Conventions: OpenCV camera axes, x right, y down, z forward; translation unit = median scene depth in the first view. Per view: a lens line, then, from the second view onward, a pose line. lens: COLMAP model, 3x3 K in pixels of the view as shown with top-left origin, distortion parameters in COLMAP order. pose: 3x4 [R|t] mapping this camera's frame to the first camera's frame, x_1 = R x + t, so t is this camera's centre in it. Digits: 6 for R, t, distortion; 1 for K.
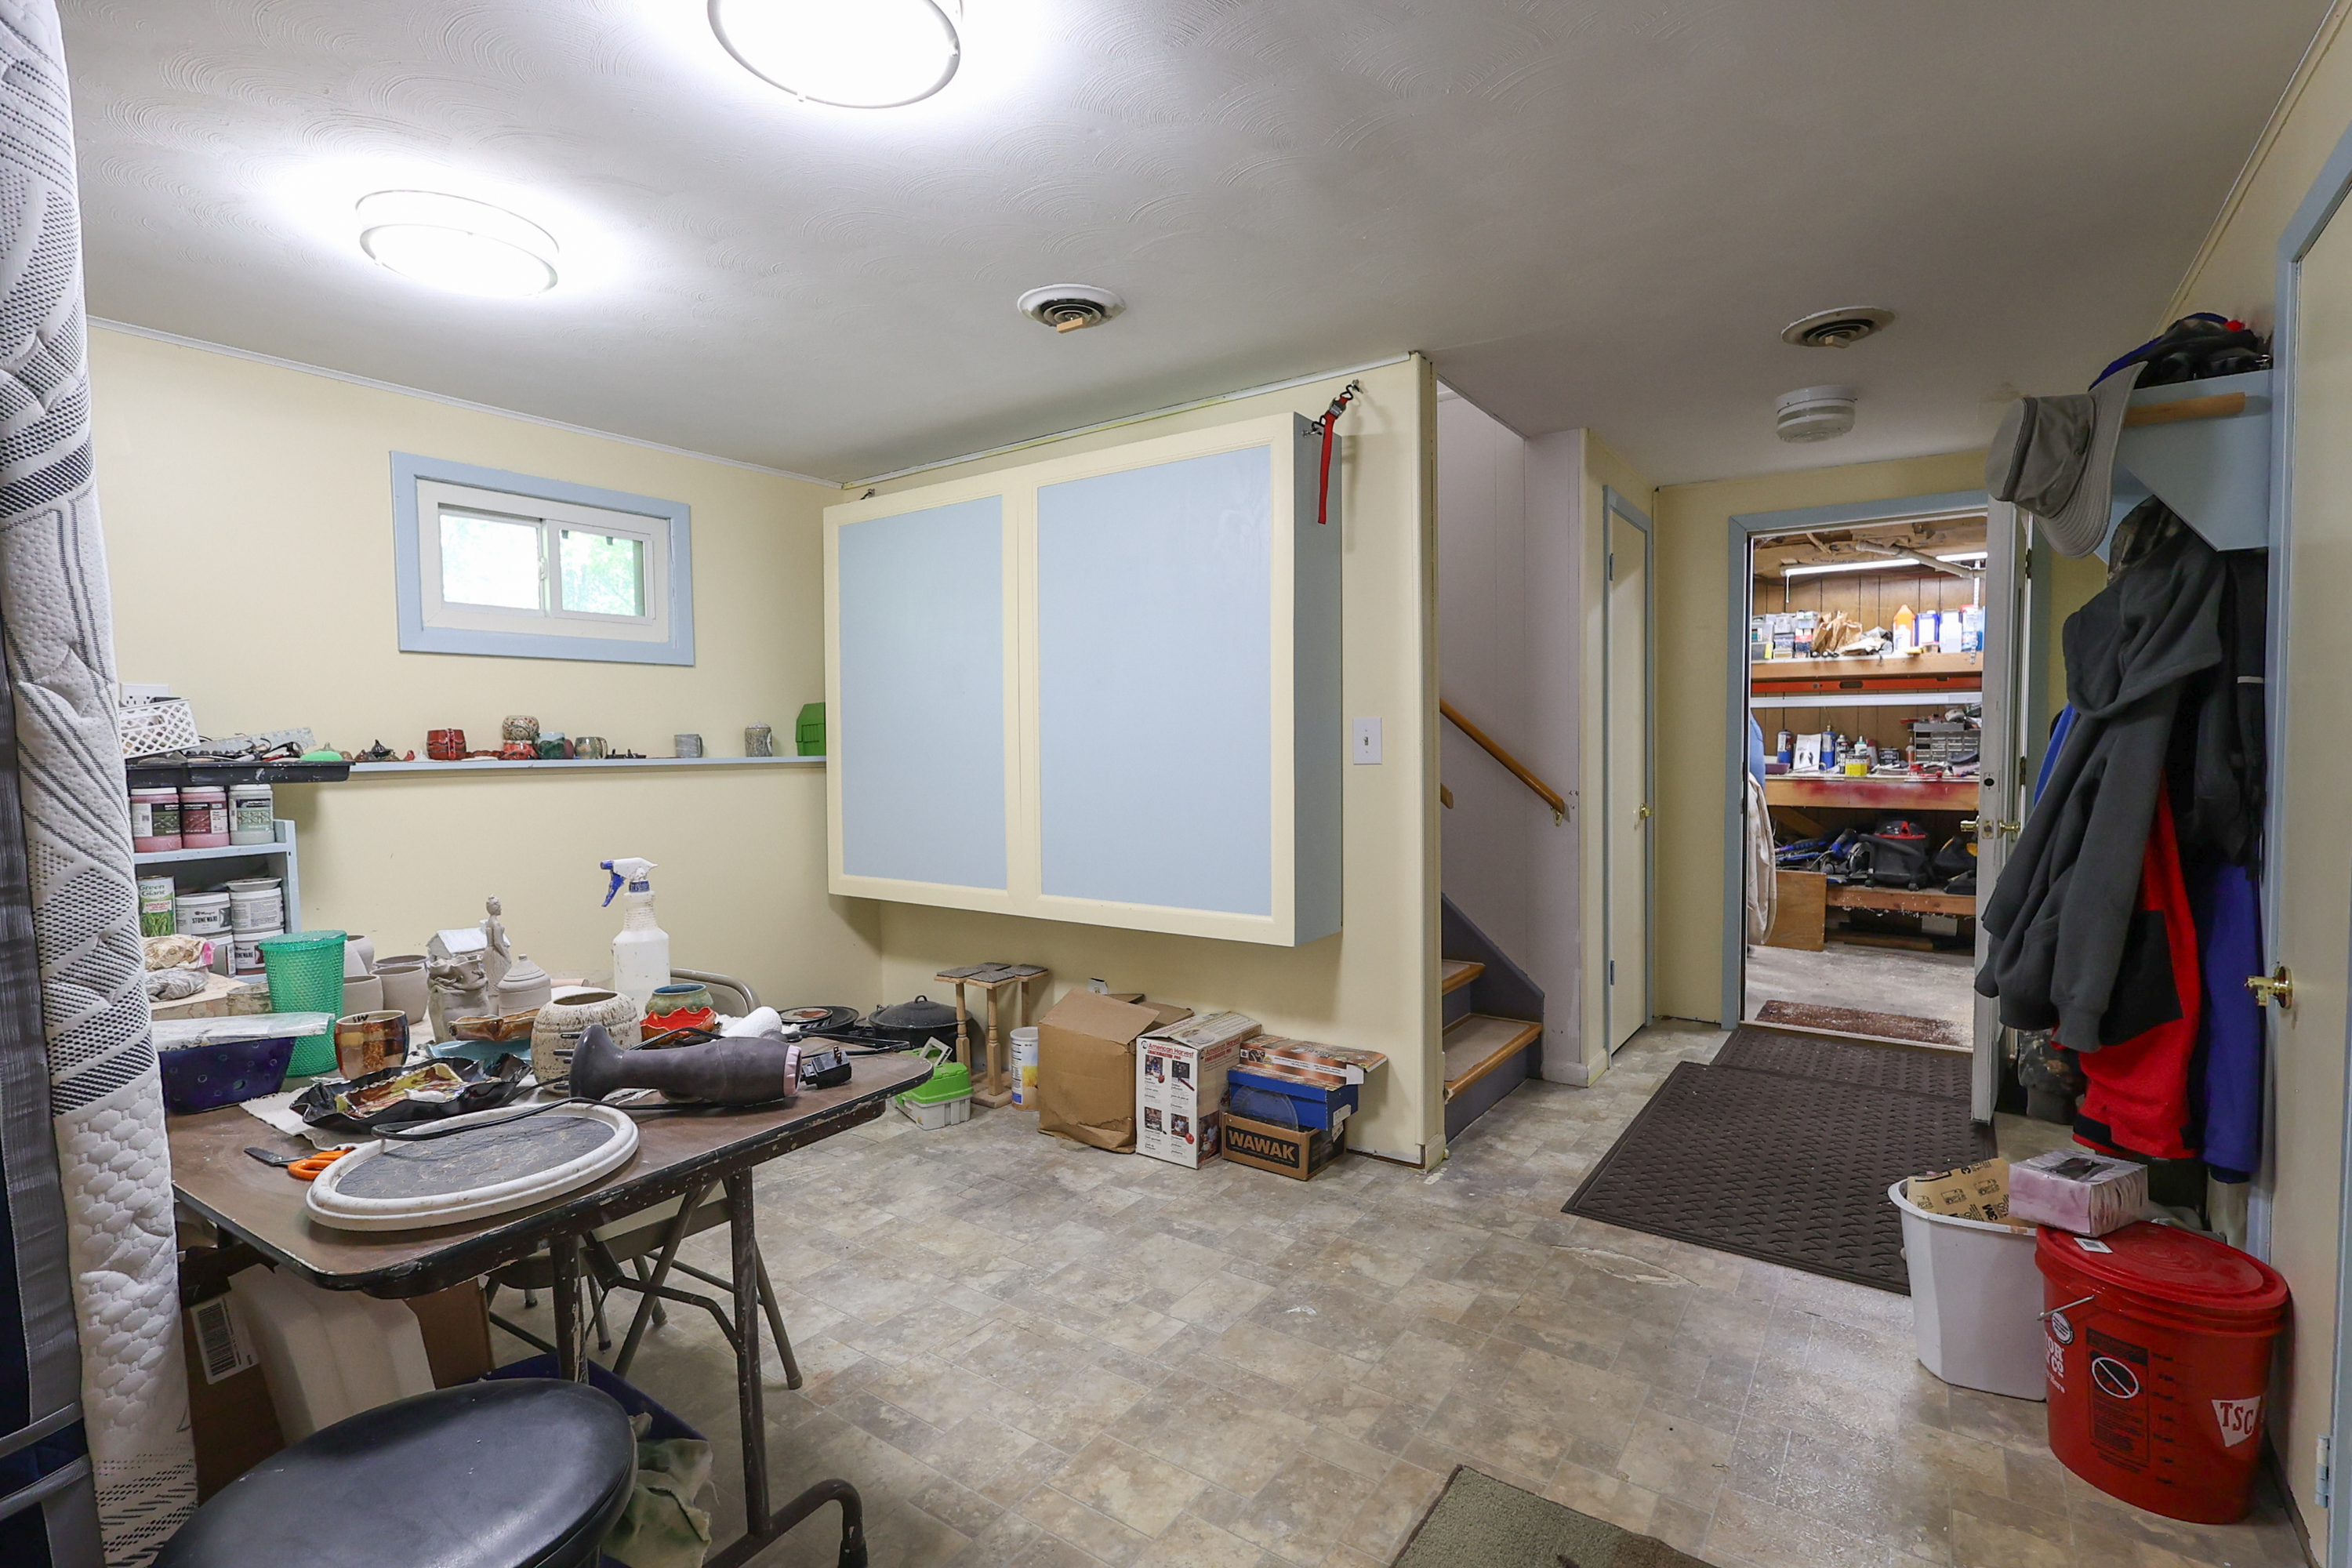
lens RADIAL K [[1075.3, 0, 1179.0], [0, 1075.3, 784.3], [0, 0, 1]] dist [0.000163, 0.001414]
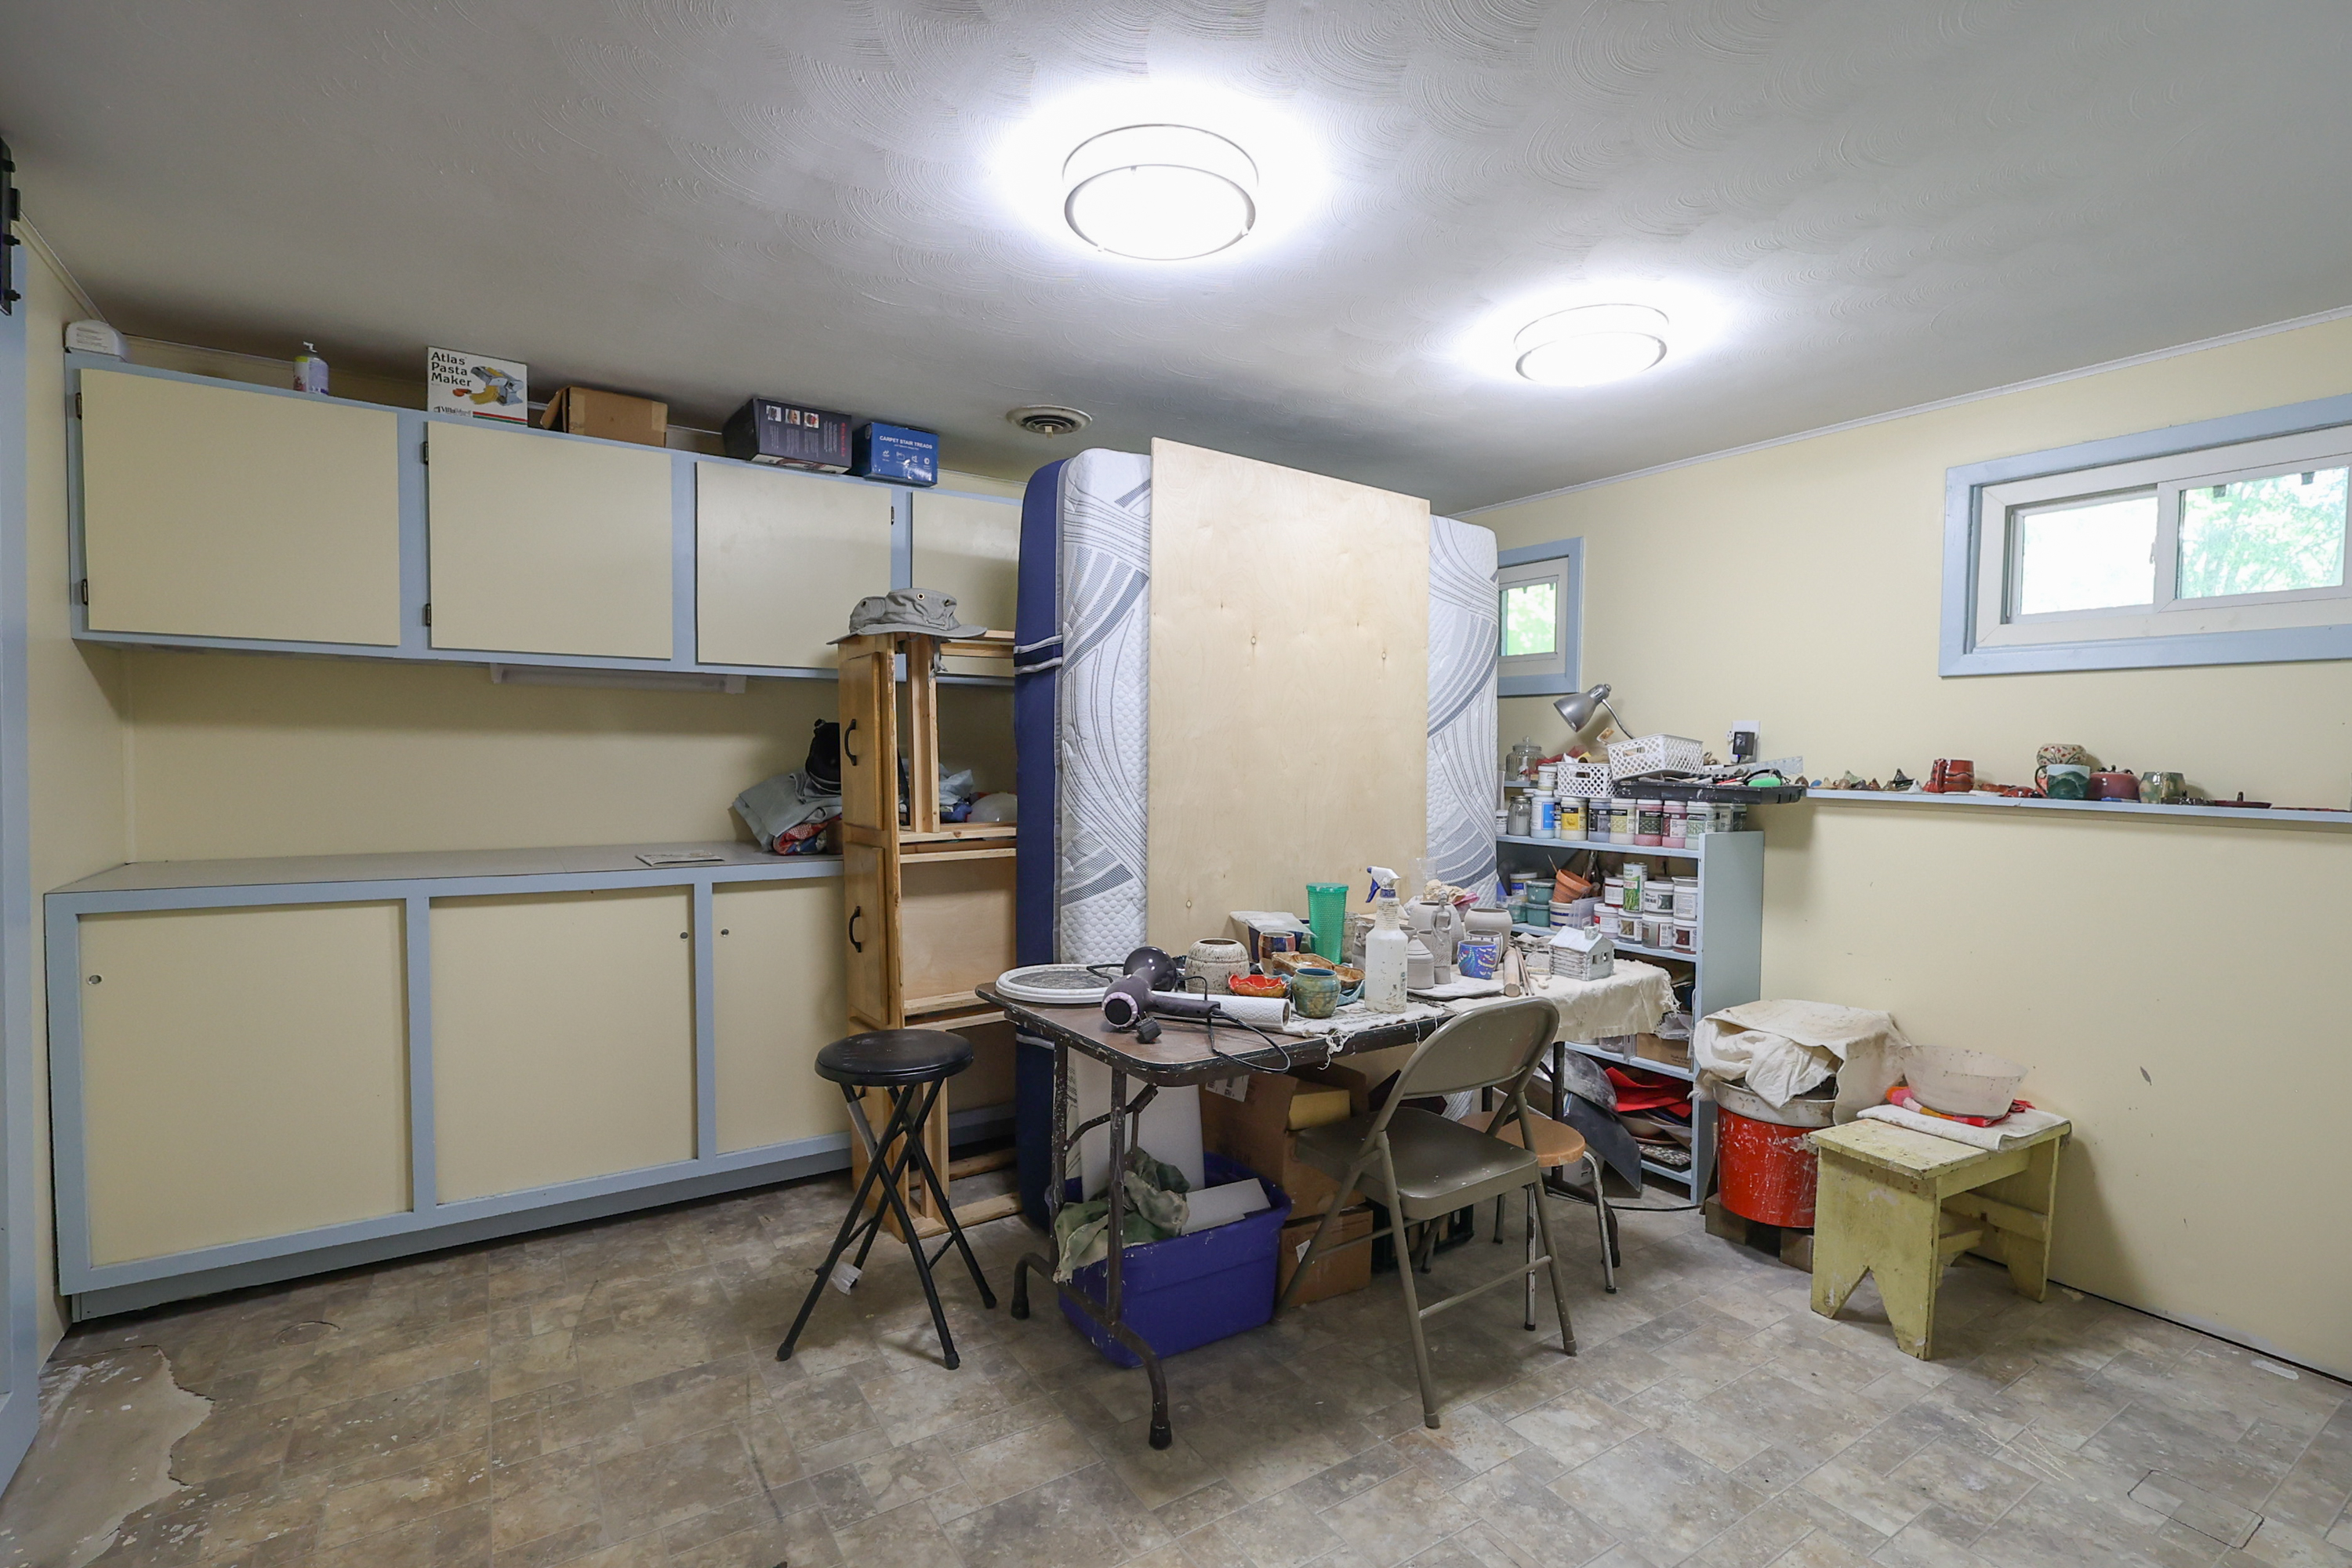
lens RADIAL K [[1075.3, 0, 1176.1], [0, 1075.3, 792.4], [0, 0, 1]] dist [0.000163, 0.001414]
pose [[-0.368086, 0.044391, -0.928732, 0.505759], [-0.050146, 0.996458, 0.067503, -0.063383], [0.928439, 0.071420, -0.364556, 0.883491]]
